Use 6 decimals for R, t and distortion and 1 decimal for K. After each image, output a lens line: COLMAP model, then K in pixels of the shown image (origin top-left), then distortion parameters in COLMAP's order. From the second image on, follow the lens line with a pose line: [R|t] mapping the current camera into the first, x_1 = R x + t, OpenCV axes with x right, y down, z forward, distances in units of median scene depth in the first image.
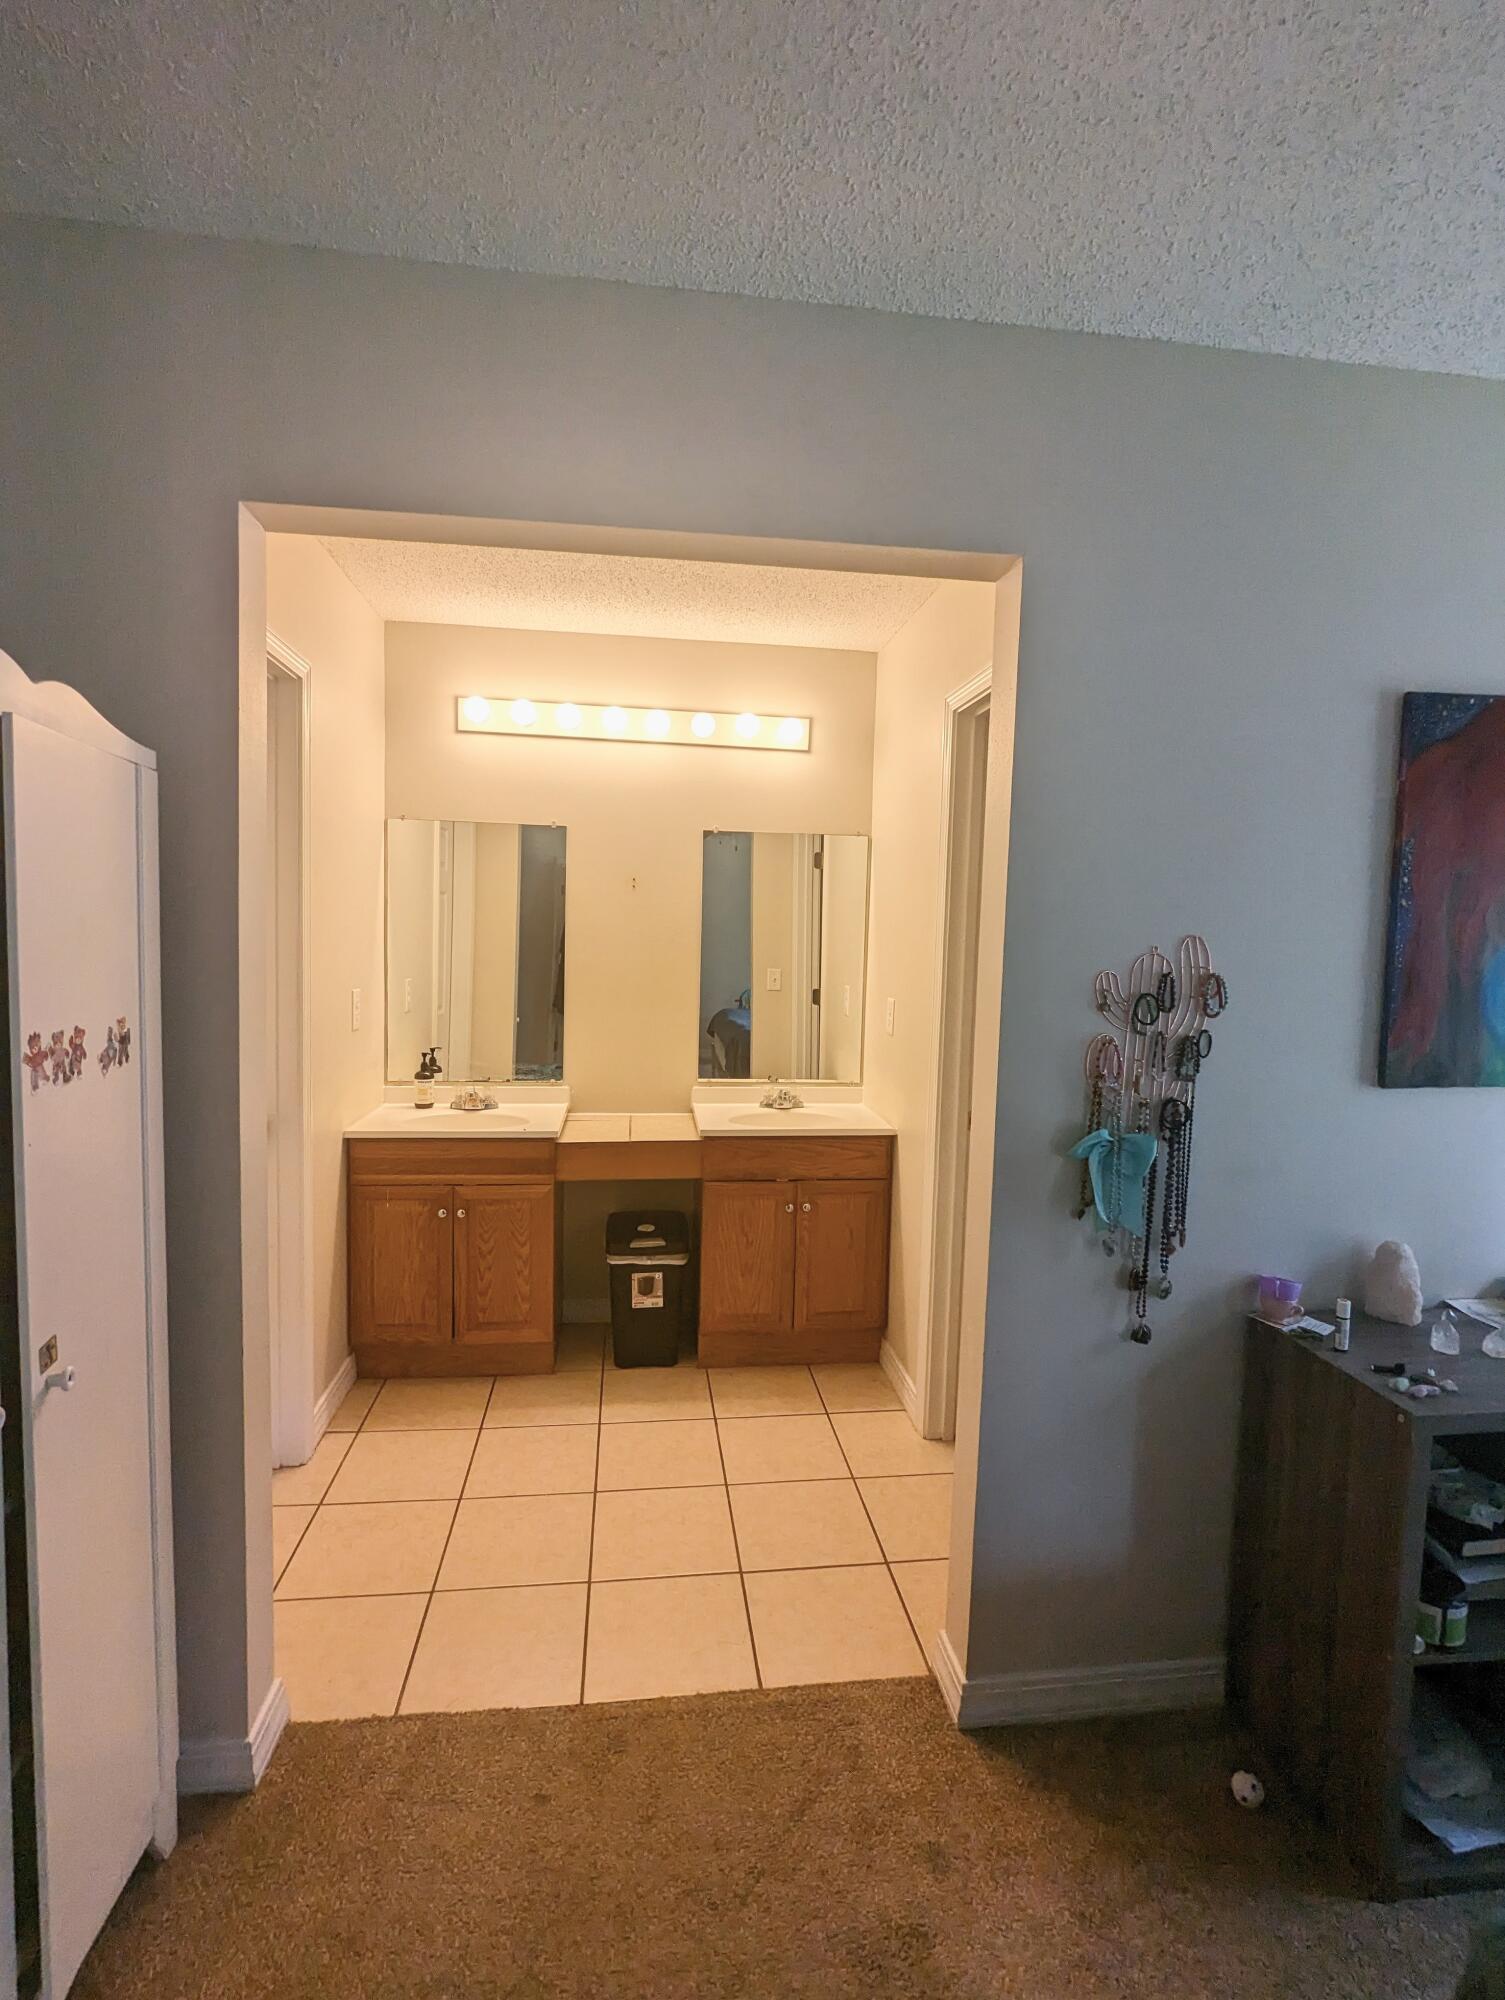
lens RADIAL K [[967.1, 0, 752.5], [0, 967.1, 1000.0], [0, 0, 1]] dist [-0.002383, -0.000406]
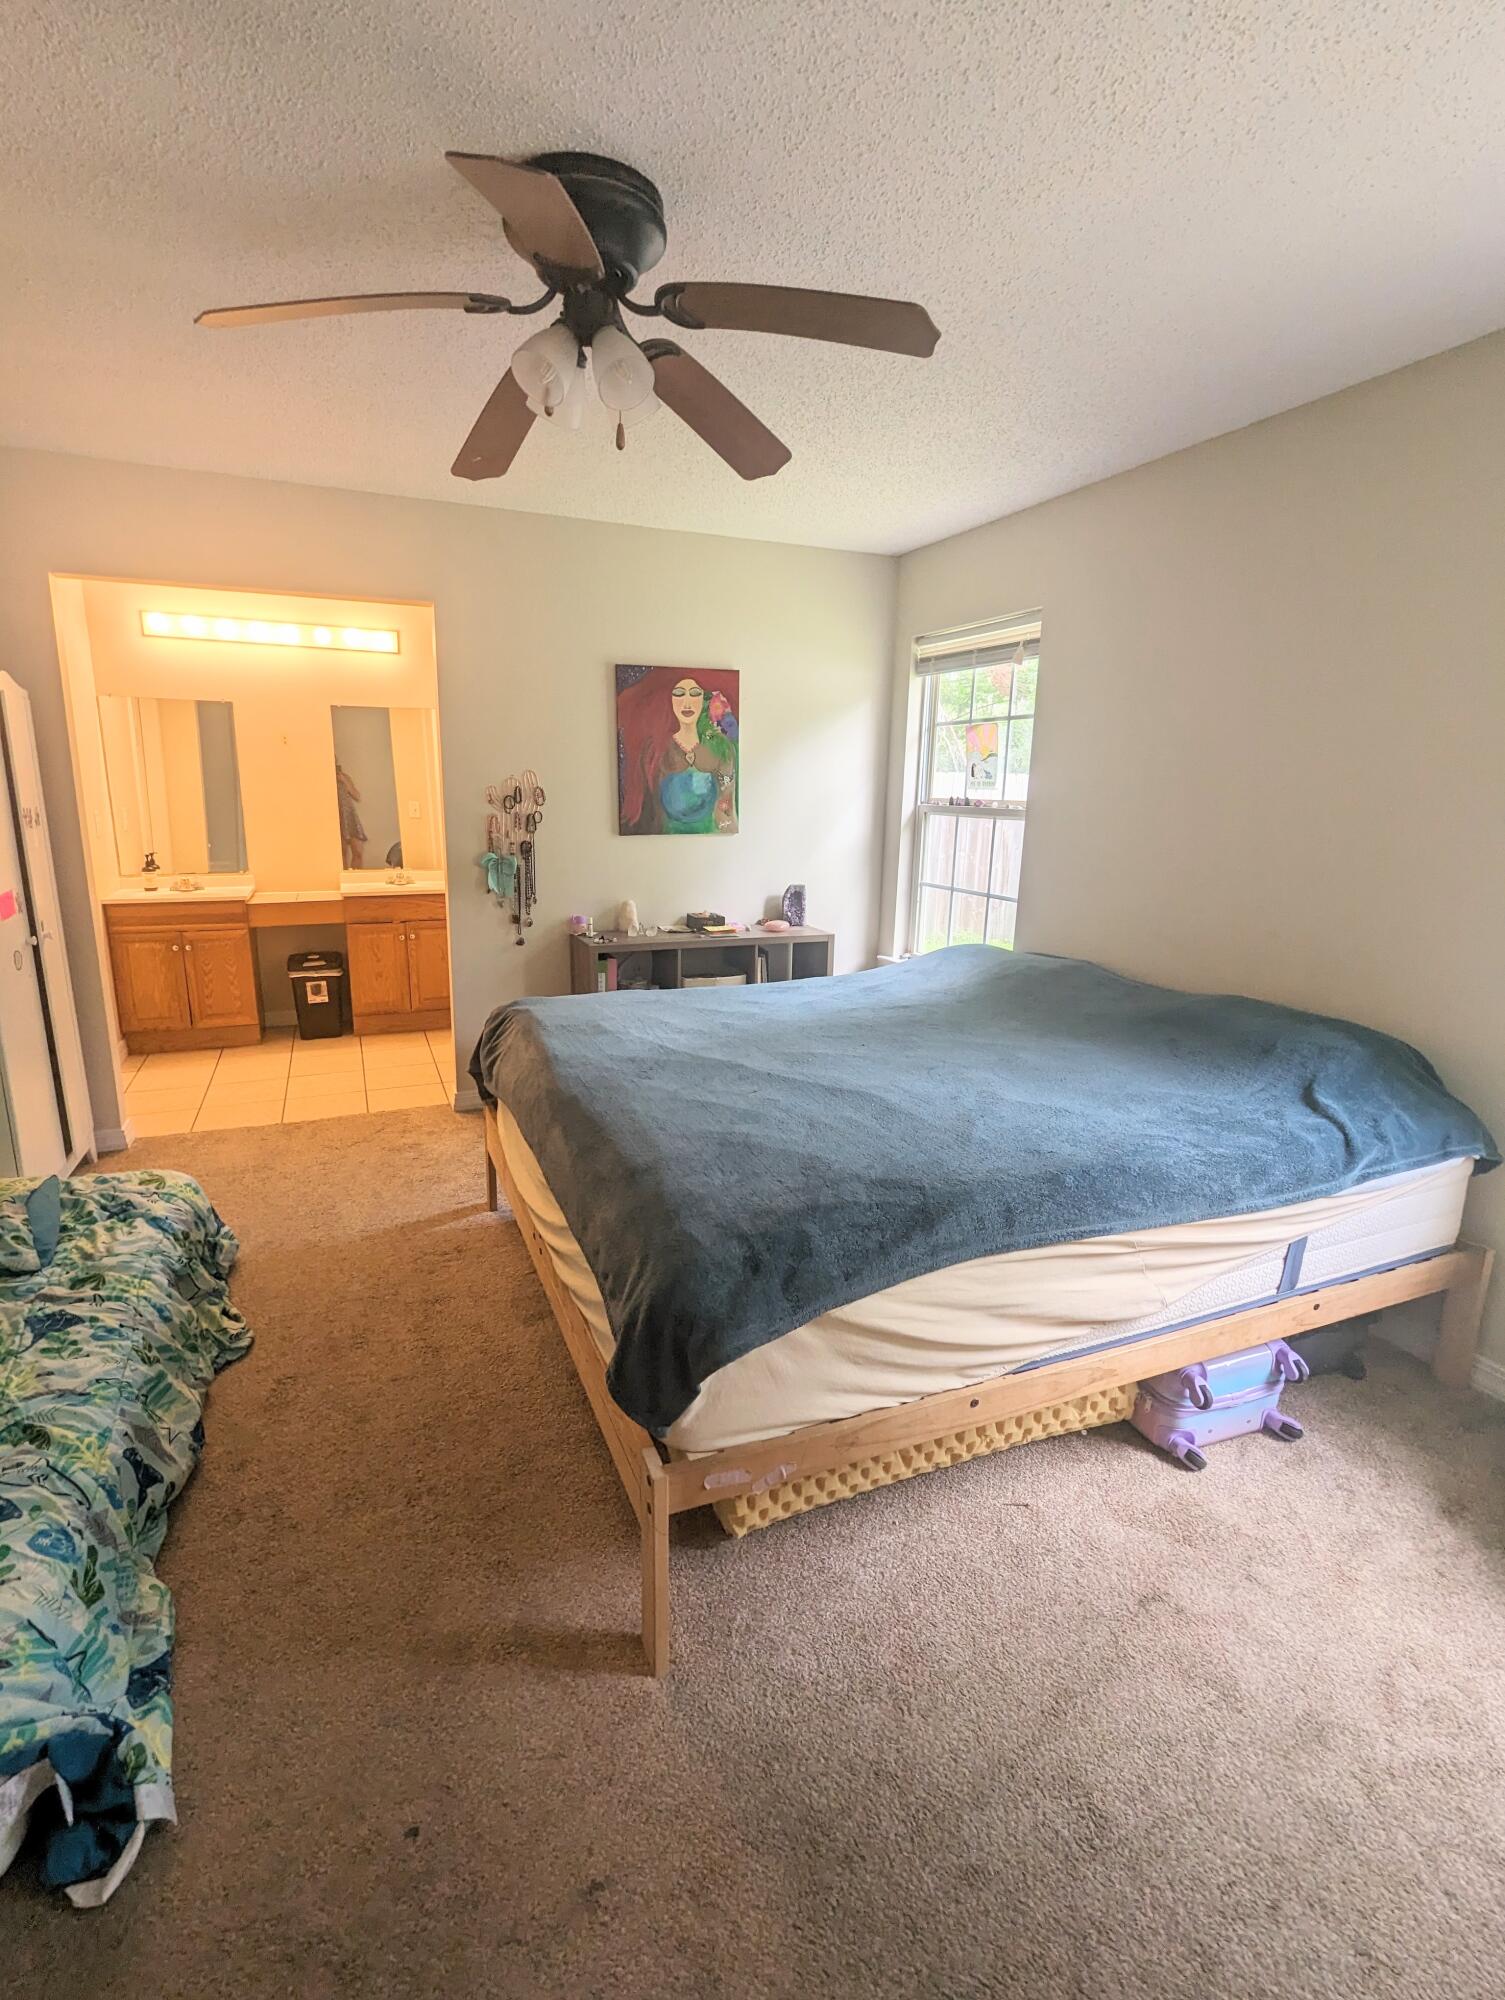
lens RADIAL K [[967.1, 0, 752.5], [0, 967.1, 1000.0], [0, 0, 1]] dist [-0.002383, -0.000406]
pose [[0.961371, -0.070282, 0.266132, 0.176524], [0.027287, 0.986425, 0.161930, 0.066896], [-0.273900, -0.148413, 0.950238, -0.829968]]
